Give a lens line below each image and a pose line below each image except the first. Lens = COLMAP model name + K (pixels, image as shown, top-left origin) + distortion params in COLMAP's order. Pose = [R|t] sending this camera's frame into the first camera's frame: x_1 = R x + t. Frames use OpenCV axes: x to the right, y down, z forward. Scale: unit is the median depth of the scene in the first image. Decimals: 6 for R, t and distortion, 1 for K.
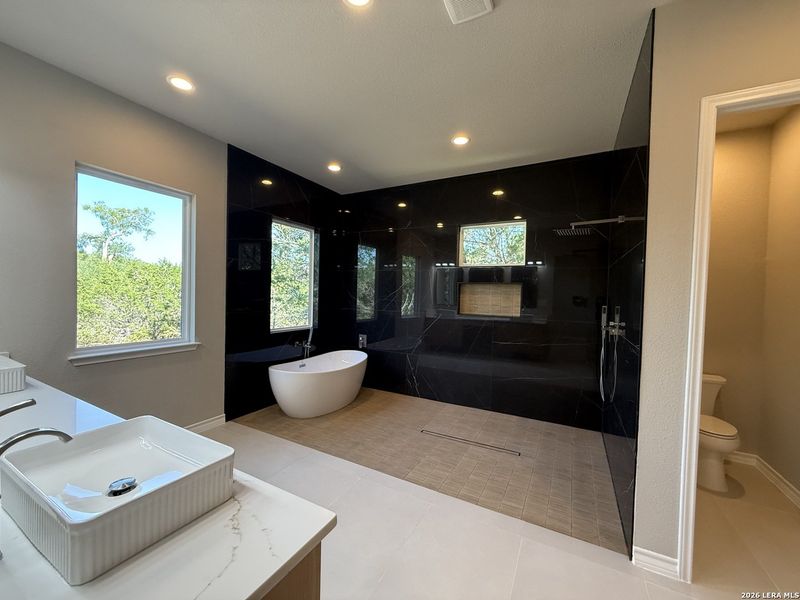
lens RADIAL K [[318.5, 0, 399.0], [0, 318.5, 299.9], [0, 0, 1]] dist [0.000885, -0.000953]
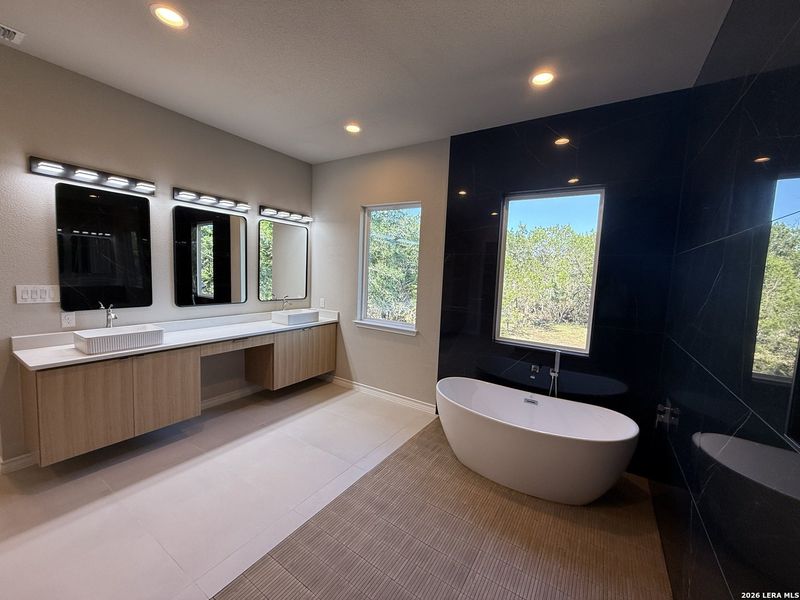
lens RADIAL K [[318.5, 0, 398.0], [0, 318.5, 301.1], [0, 0, 1]] dist [0.000885, -0.000953]
pose [[-0.081359, 0.052848, -0.995283, 0.407180], [-0.065729, 0.996135, 0.058266, -0.027840], [0.994515, 0.070159, -0.077571, 0.812355]]
